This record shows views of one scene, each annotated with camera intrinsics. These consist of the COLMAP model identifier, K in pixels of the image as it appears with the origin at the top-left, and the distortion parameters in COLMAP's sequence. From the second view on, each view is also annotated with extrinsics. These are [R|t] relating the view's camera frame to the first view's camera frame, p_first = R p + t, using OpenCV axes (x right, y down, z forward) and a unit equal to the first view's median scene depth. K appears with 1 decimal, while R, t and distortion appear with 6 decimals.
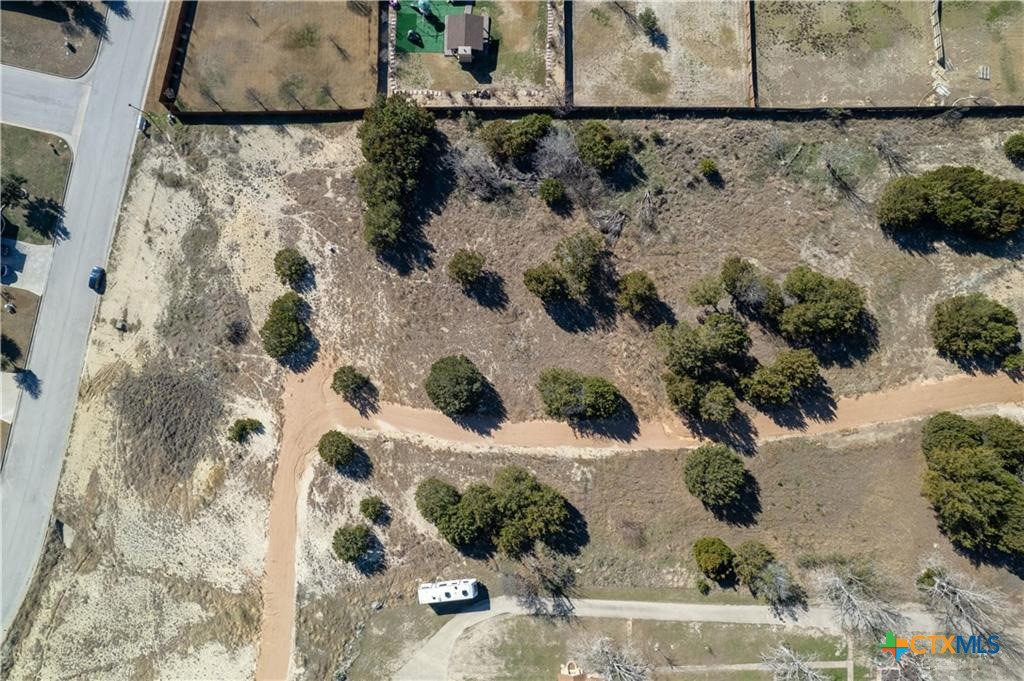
lens RADIAL K [[678.7, 0, 512.0], [0, 678.7, 340.5], [0, 0, 1]] dist [-0.089993, 0.086865]
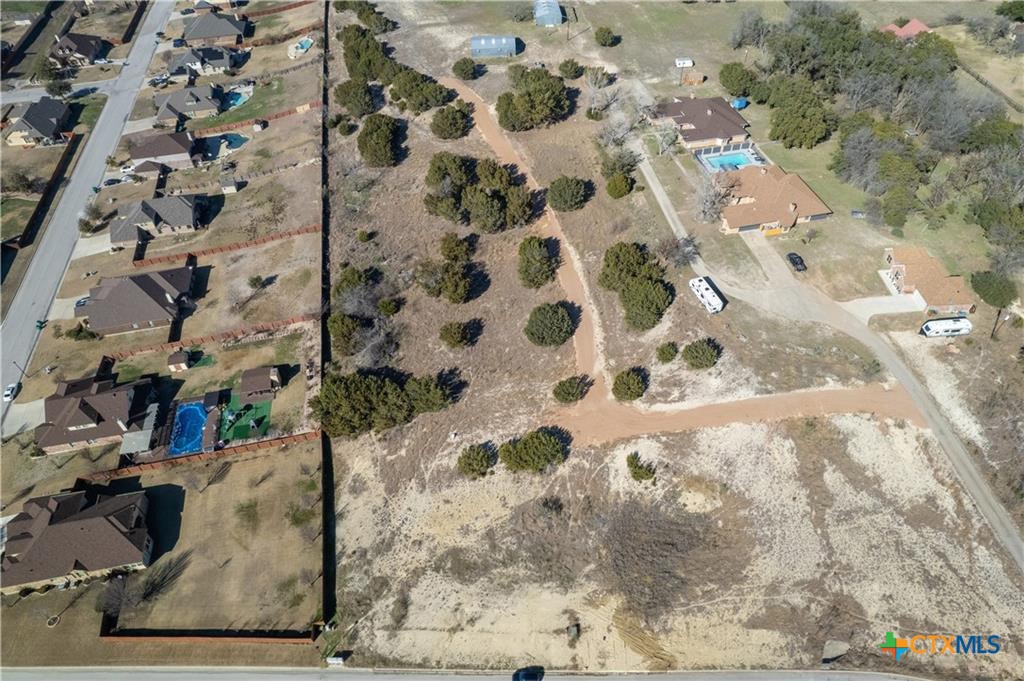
lens RADIAL K [[678.7, 0, 512.0], [0, 678.7, 340.5], [0, 0, 1]] dist [-0.089993, 0.086865]
pose [[-0.192155, -0.697998, 0.689837, -0.918677], [0.980444, -0.166988, 0.104140, -0.129660], [0.042505, 0.696358, 0.716435, 0.119649]]
